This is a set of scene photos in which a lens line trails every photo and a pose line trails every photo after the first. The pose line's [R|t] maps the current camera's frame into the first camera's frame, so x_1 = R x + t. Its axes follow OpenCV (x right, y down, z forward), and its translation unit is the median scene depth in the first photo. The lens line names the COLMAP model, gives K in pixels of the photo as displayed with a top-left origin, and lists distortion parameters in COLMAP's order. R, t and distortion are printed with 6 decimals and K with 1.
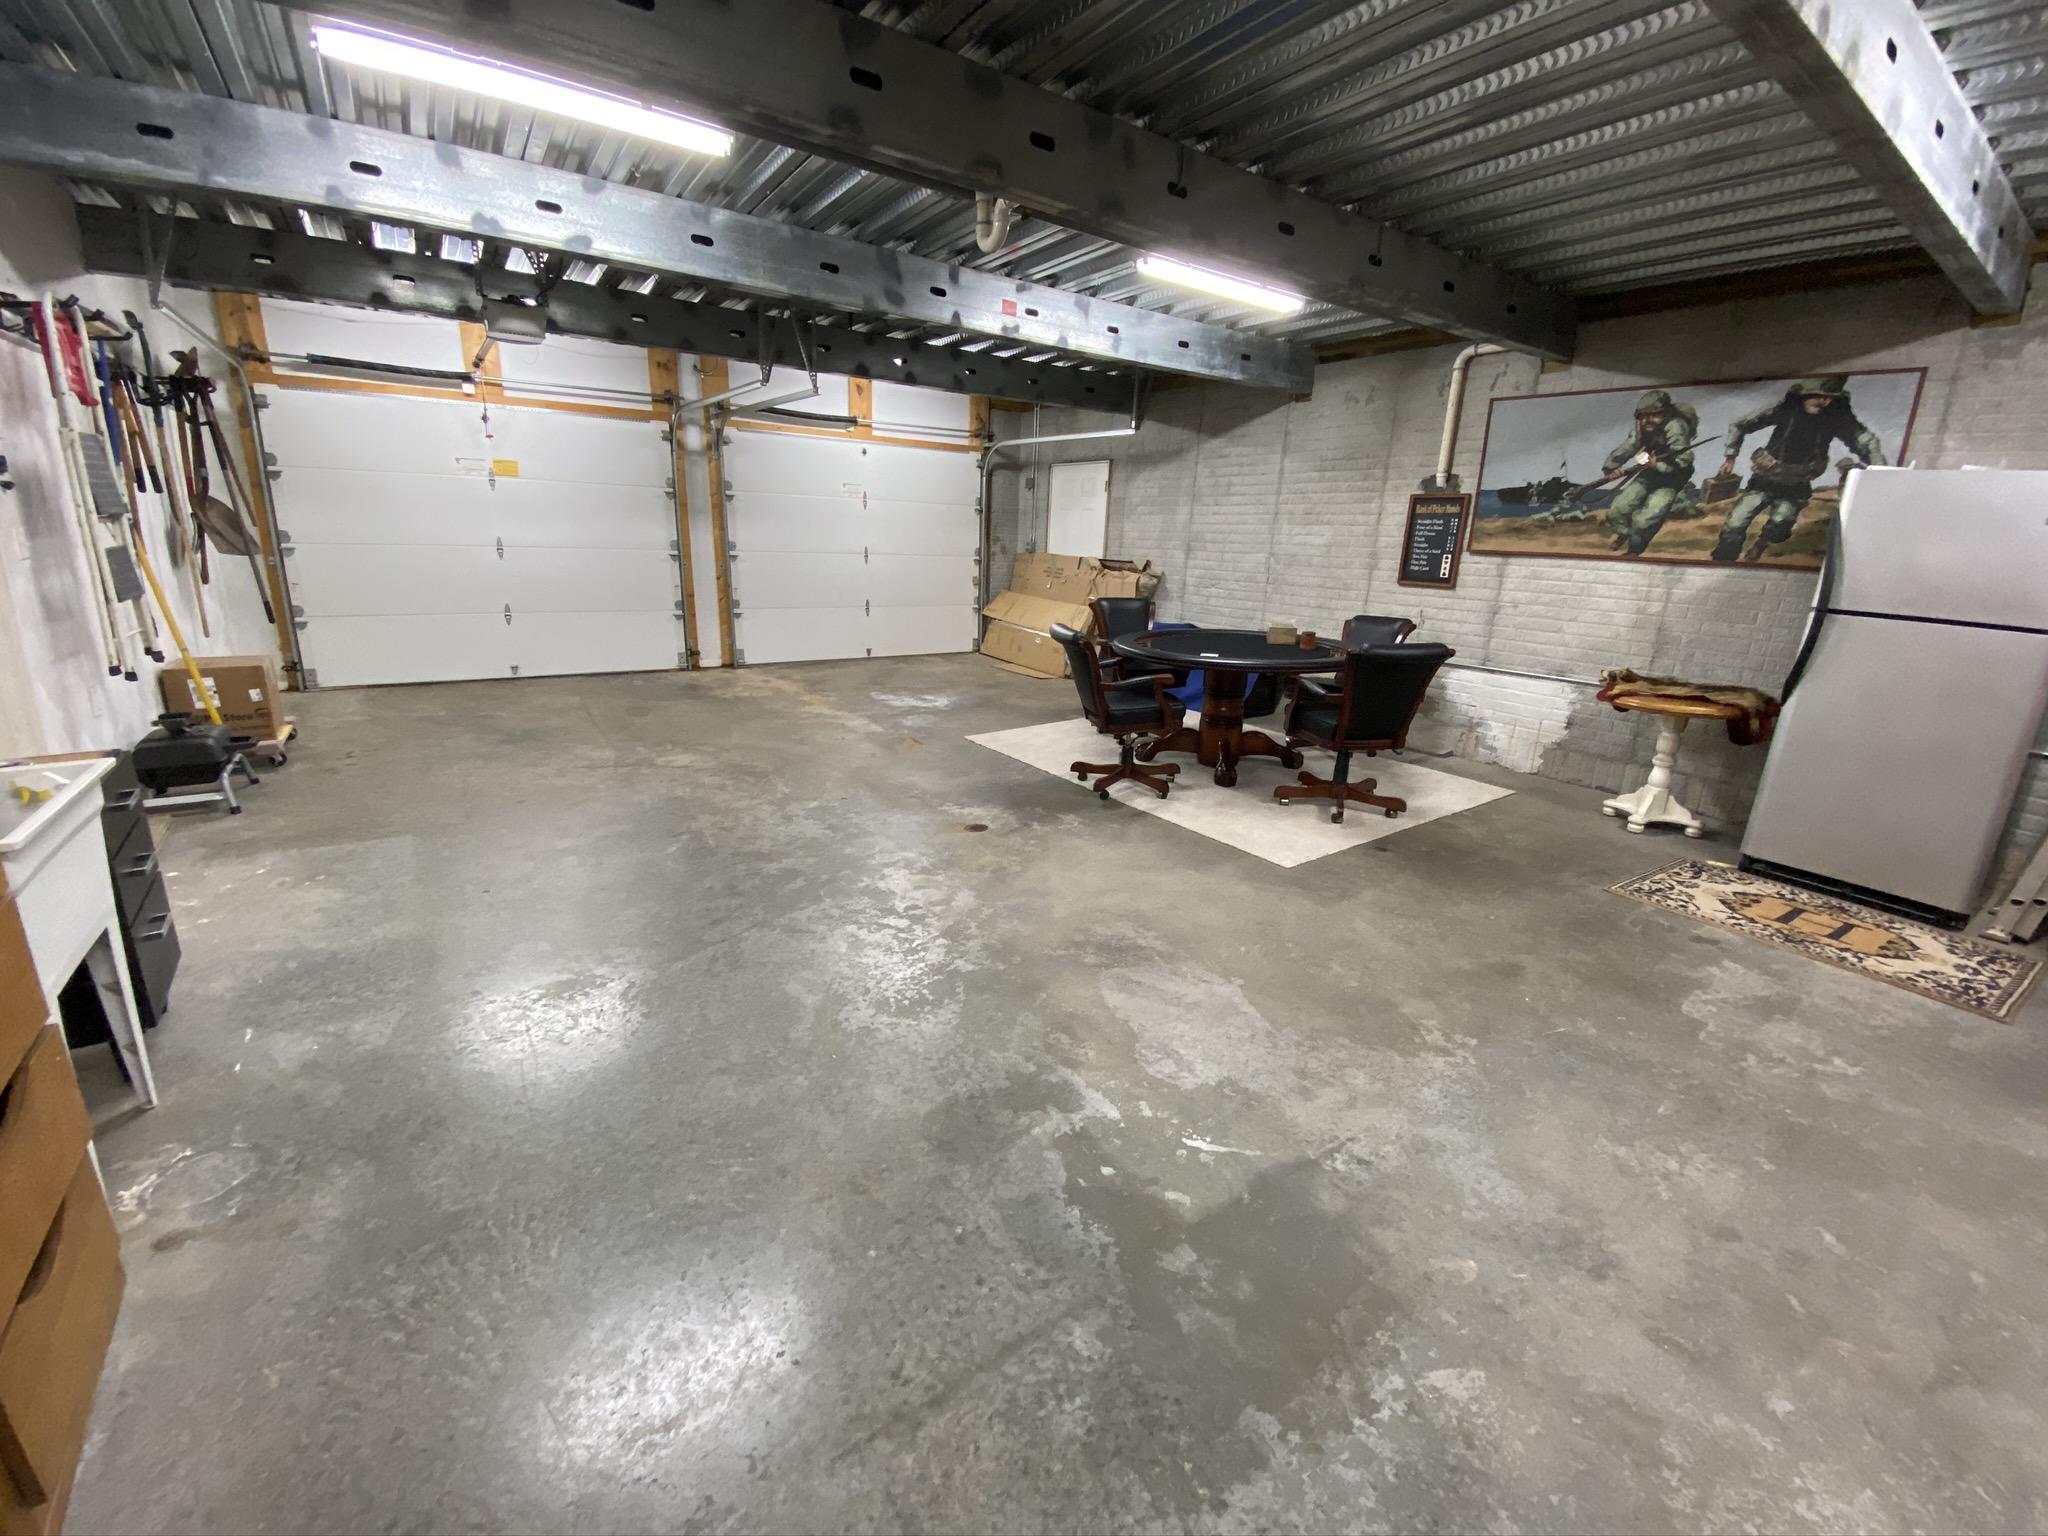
lens RADIAL K [[827.4, 0, 1024.3], [0, 827.4, 766.5], [0, 0, 1]] dist [0.019803, -0.019986]
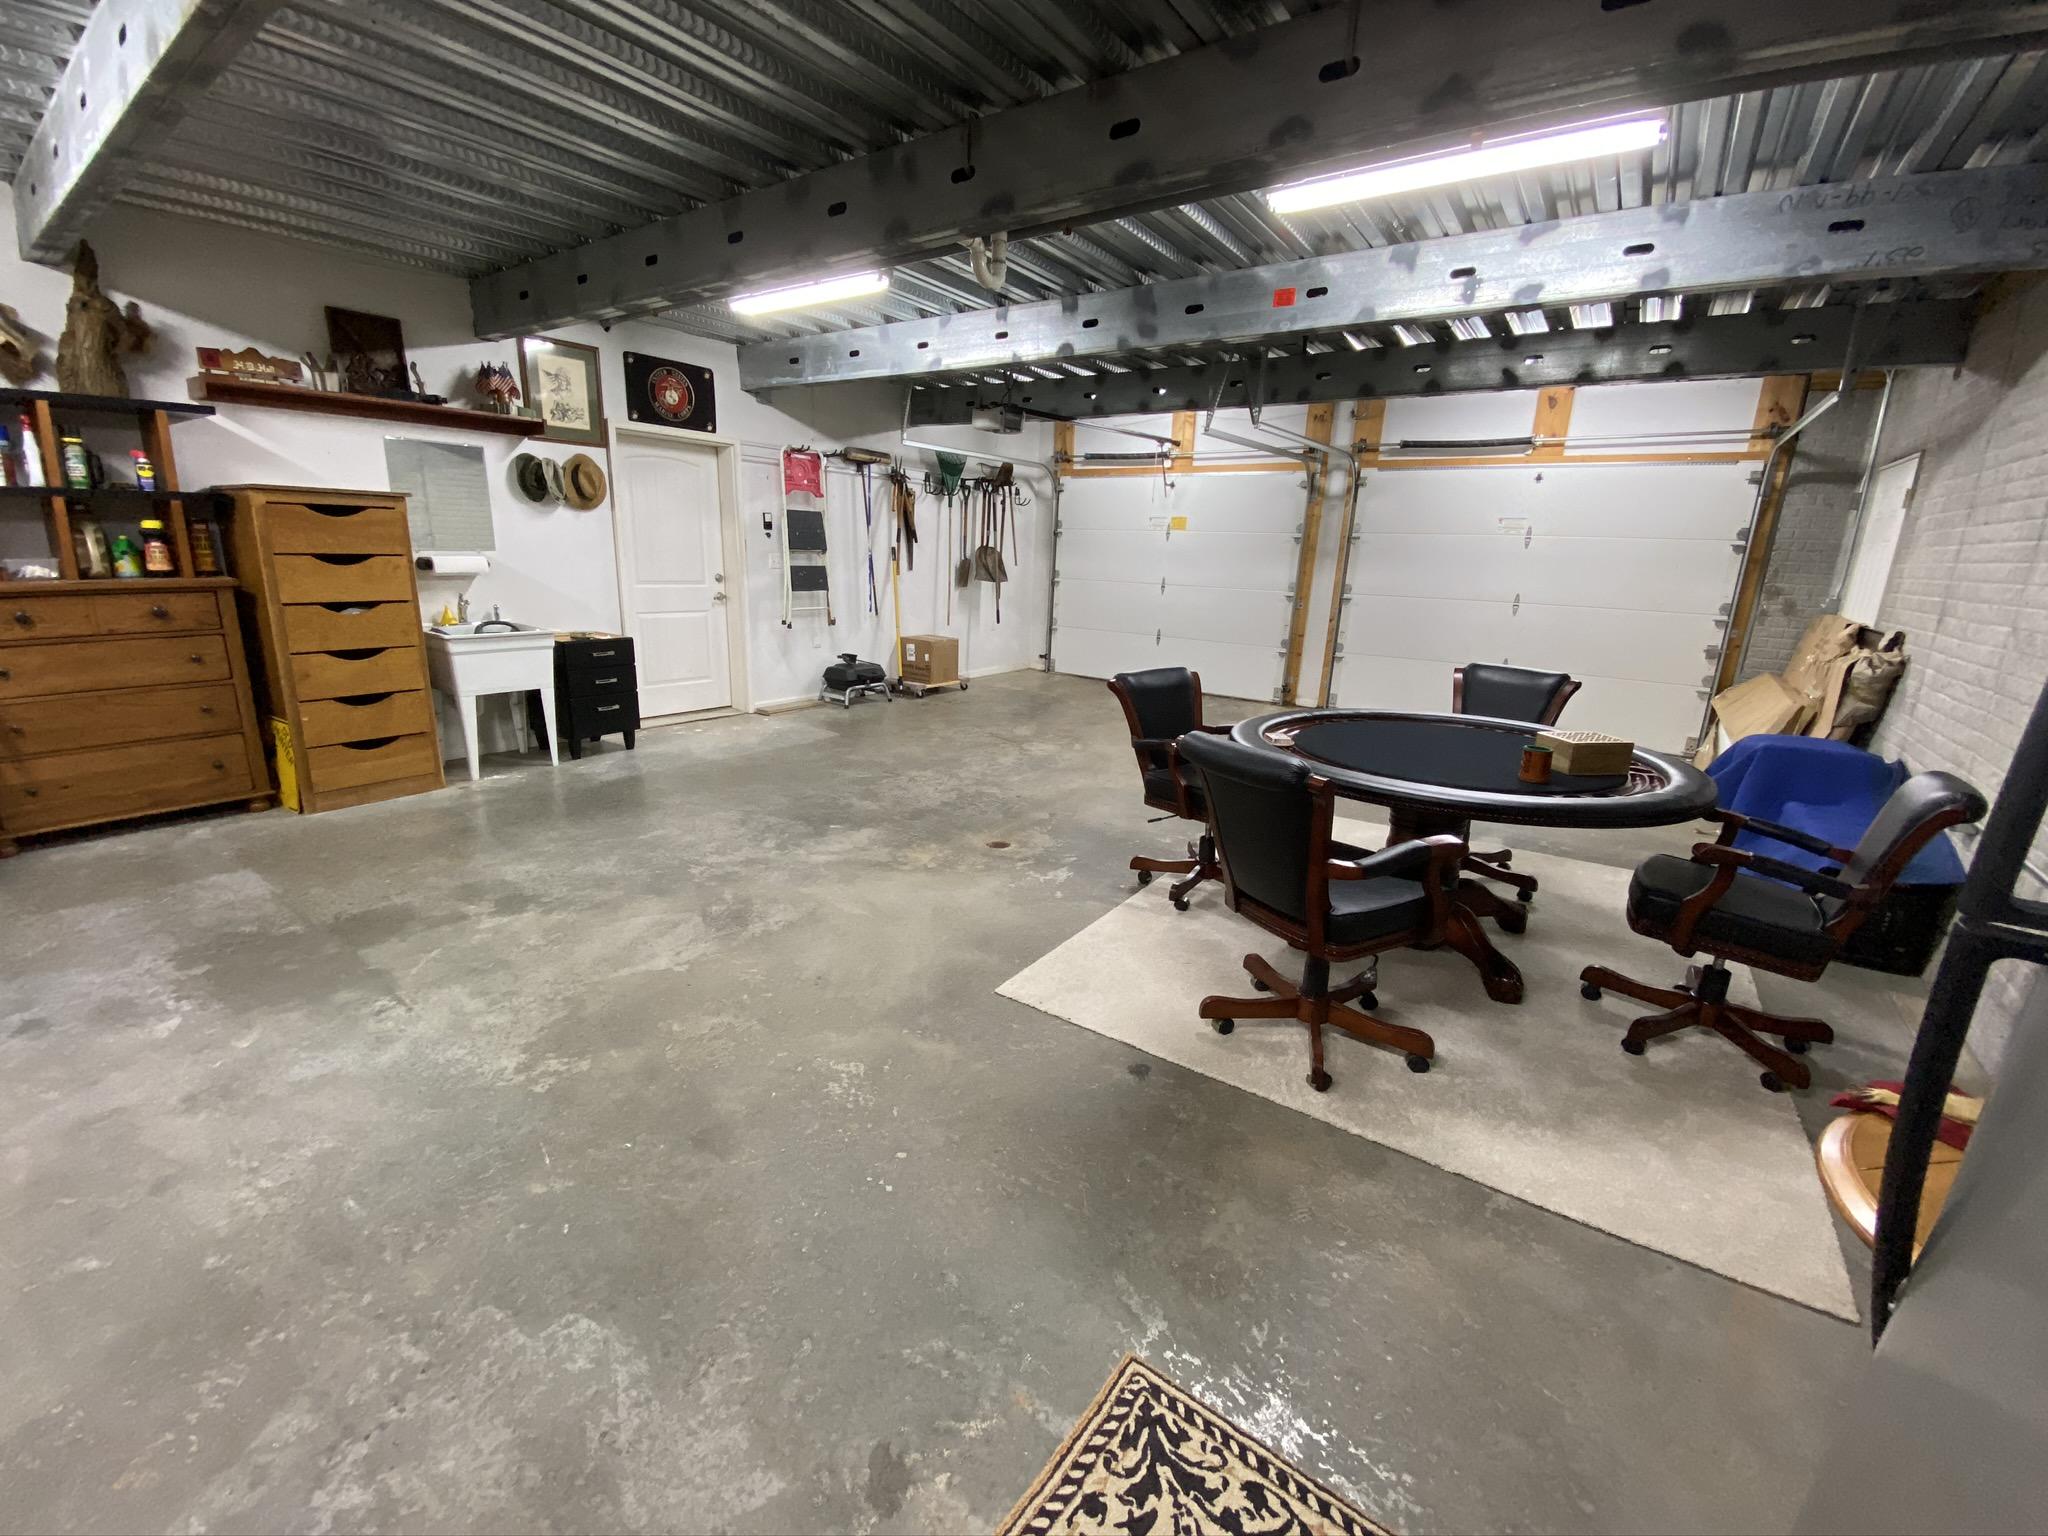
lens RADIAL K [[827.4, 0, 1024.3], [0, 827.4, 766.5], [0, 0, 1]] dist [0.019803, -0.019986]
pose [[0.334997, 0.216003, -0.917126, 0.736057], [-0.279265, 0.952393, 0.122302, -0.128330], [0.899882, 0.215150, 0.379371, 0.532515]]
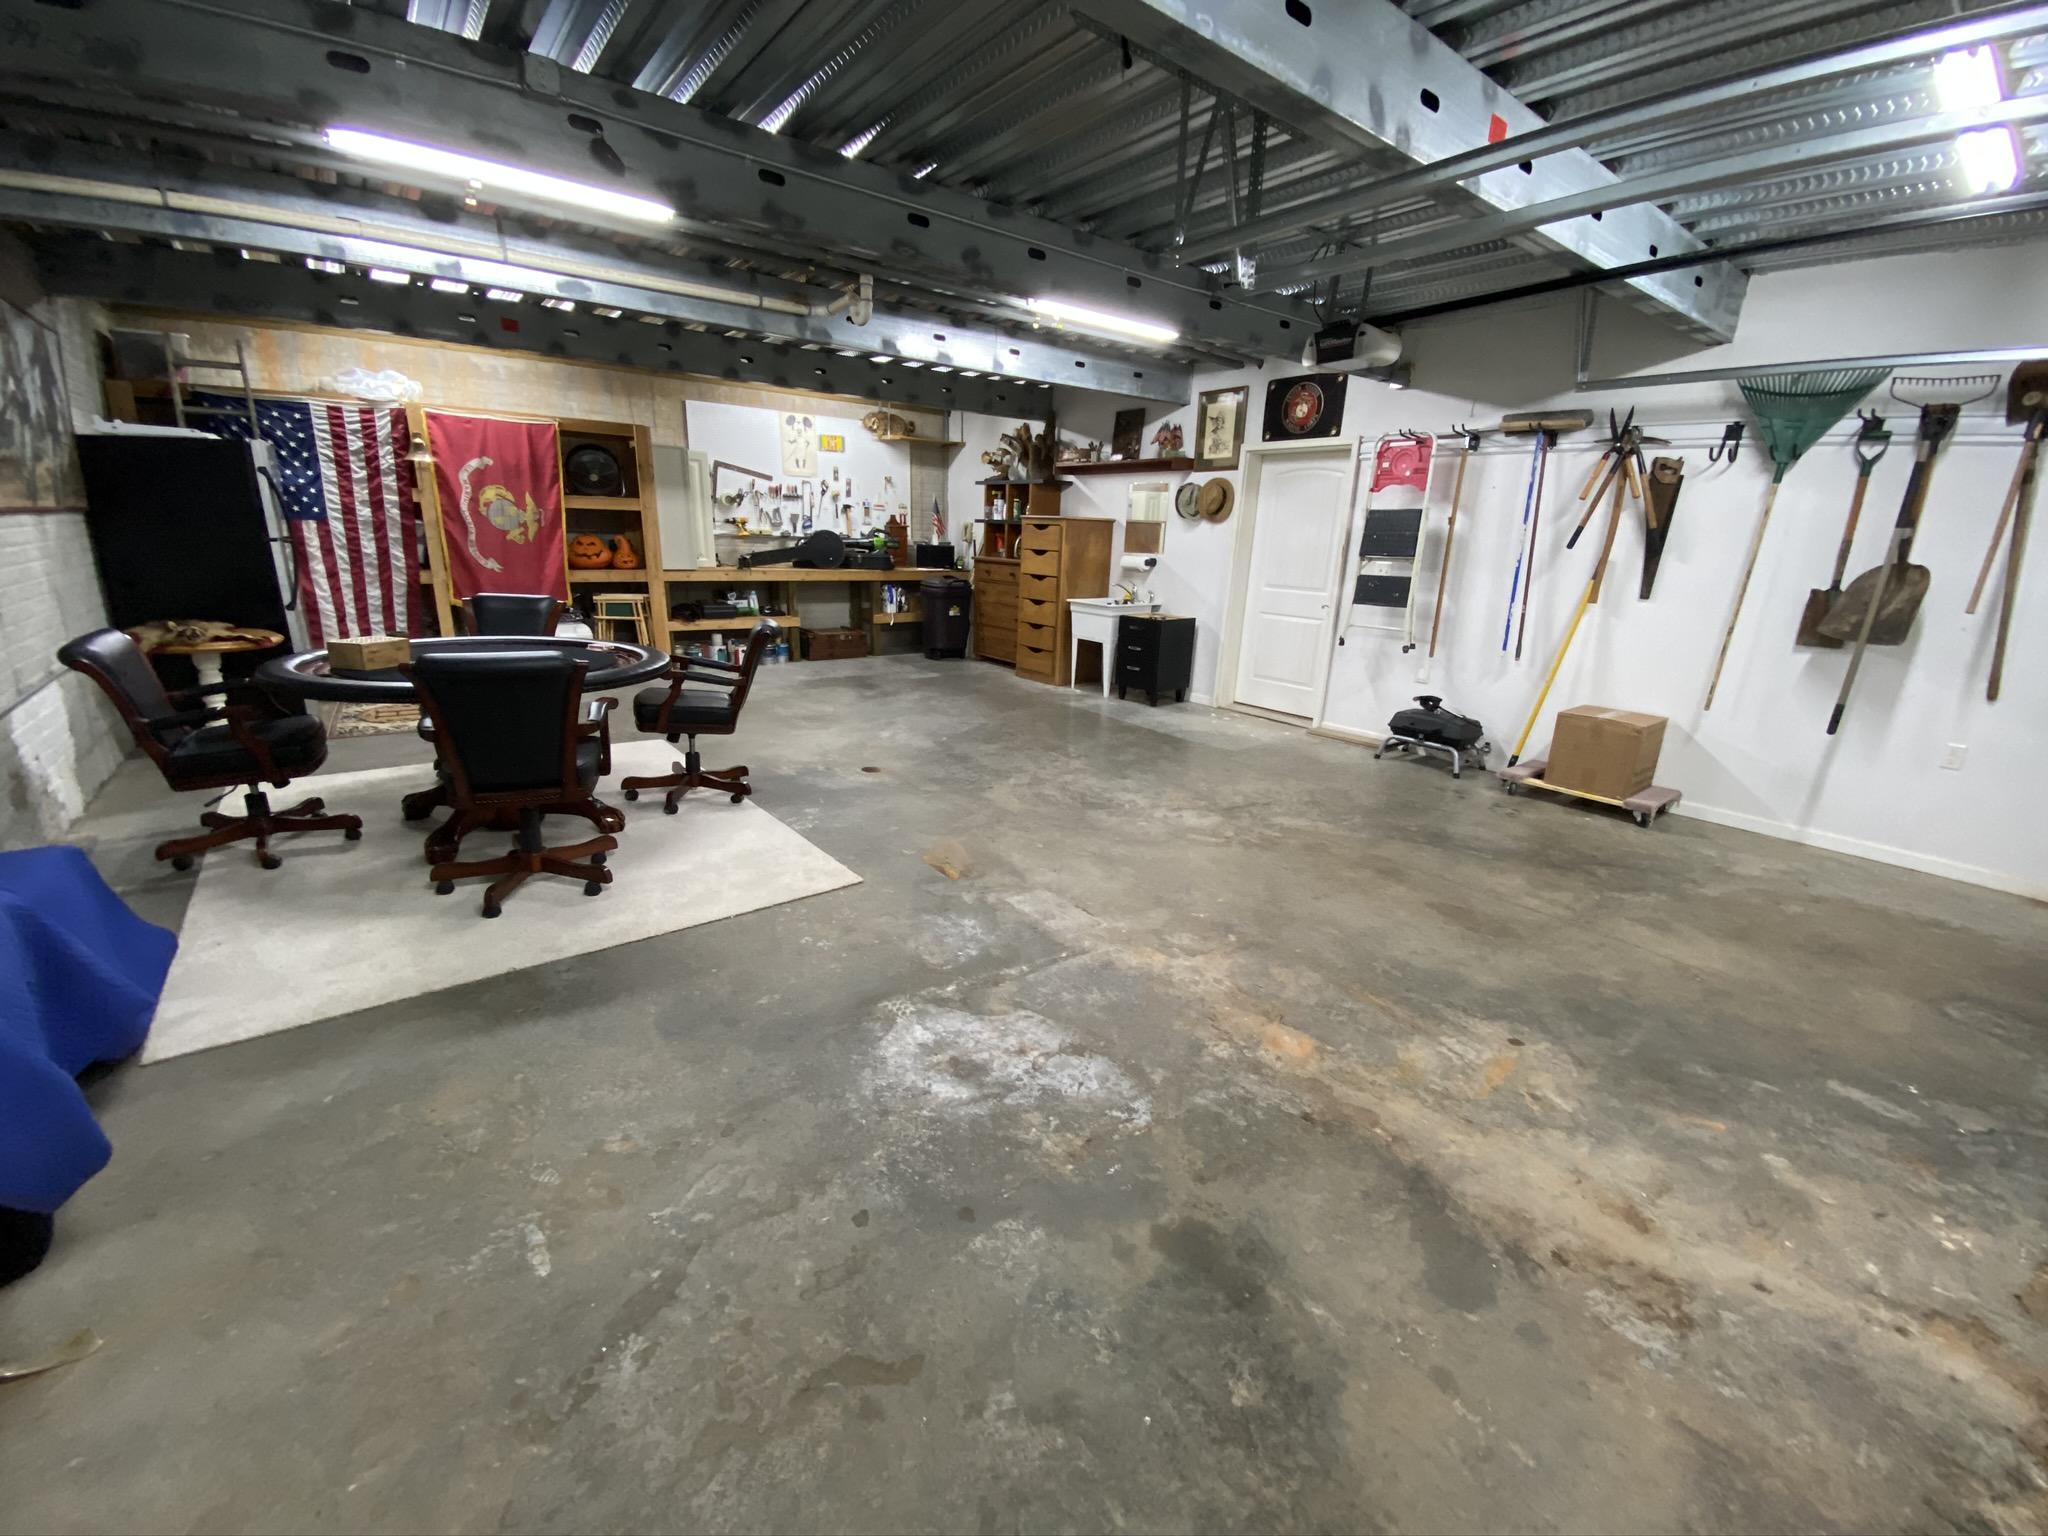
lens RADIAL K [[827.4, 0, 1024.3], [0, 827.4, 766.5], [0, 0, 1]] dist [0.019803, -0.019986]
pose [[-0.996551, -0.054417, -0.062648, -0.179702], [-0.079150, 0.850084, 0.520666, -0.512276], [0.024923, 0.523829, -0.851459, 1.765795]]
